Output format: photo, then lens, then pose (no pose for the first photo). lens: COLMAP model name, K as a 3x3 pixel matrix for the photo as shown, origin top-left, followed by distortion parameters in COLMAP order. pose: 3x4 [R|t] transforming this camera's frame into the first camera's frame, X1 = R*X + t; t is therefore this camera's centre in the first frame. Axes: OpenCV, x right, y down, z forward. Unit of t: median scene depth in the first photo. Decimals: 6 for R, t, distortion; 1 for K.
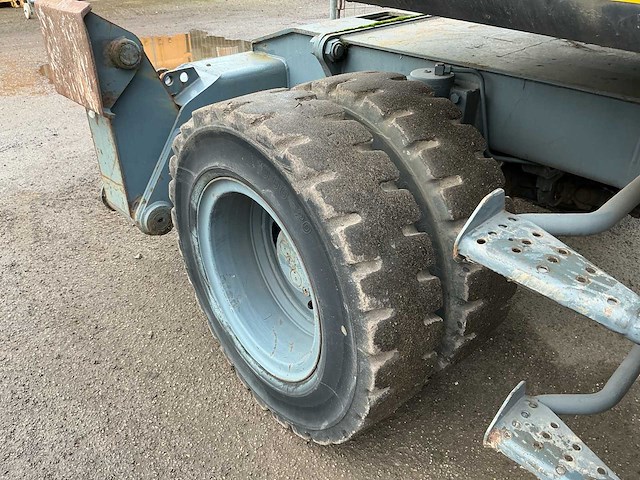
lens RADIAL K [[530.5, 0, 320.9], [0, 530.5, 239.4], [0, 0, 1]] dist [0.157490, -0.329999]
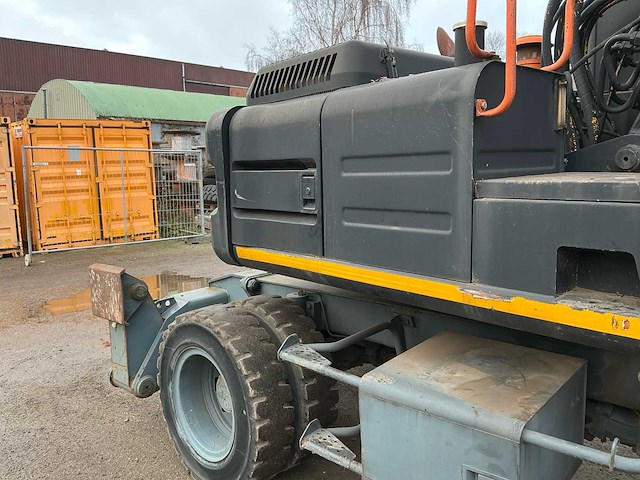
lens RADIAL K [[547.3, 0, 321.6], [0, 547.3, 240.2], [0, 0, 1]] dist [0.168570, -0.363055]
pose [[0.996999, -0.029160, 0.071717, 0.155820], [0.055240, 0.916970, -0.395113, 0.321340], [-0.054241, 0.397889, 0.915829, -0.969723]]
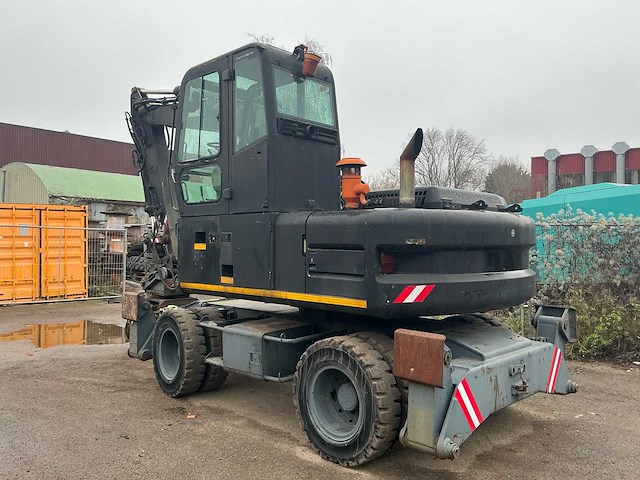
lens RADIAL K [[530.5, 0, 320.9], [0, 530.5, 239.4], [0, 0, 1]] dist [0.157490, -0.329999]
pose [[0.988090, 0.008859, 0.153619, 0.963164], [0.072119, 0.855237, -0.513194, 1.287960], [-0.135927, 0.518161, 0.844413, -2.667289]]
